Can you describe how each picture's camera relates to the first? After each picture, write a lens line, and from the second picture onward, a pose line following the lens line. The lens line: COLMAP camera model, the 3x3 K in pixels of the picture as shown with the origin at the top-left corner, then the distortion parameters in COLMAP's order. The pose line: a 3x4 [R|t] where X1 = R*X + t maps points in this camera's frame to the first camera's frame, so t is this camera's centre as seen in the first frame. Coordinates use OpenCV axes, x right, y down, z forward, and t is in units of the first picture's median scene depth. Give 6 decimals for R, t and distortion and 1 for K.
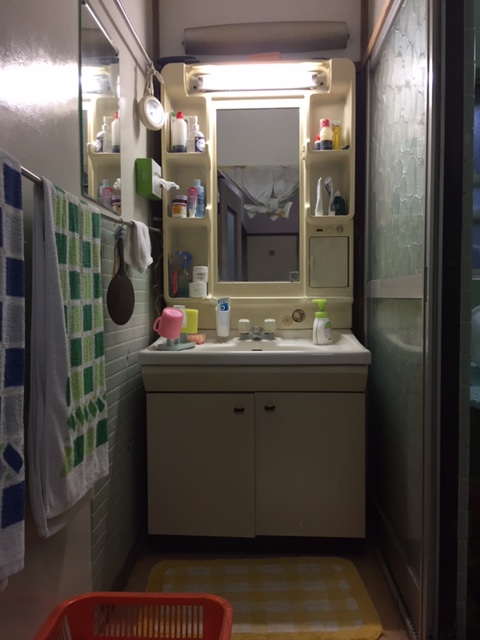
lens RADIAL K [[540.5, 0, 244.0], [0, 540.5, 319.4], [0, 0, 1]] dist [0.038858, 0.001048]
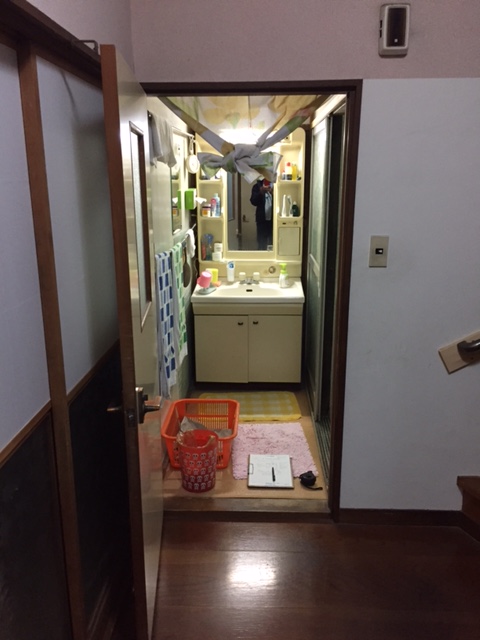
lens RADIAL K [[540.5, 0, 239.5], [0, 540.5, 319.7], [0, 0, 1]] dist [0.038858, 0.001048]
pose [[0.999978, -0.001321, 0.006534, -0.022216], [-0.000142, 0.975738, 0.218941, -0.250156], [-0.006665, -0.218937, 0.975716, -0.839677]]
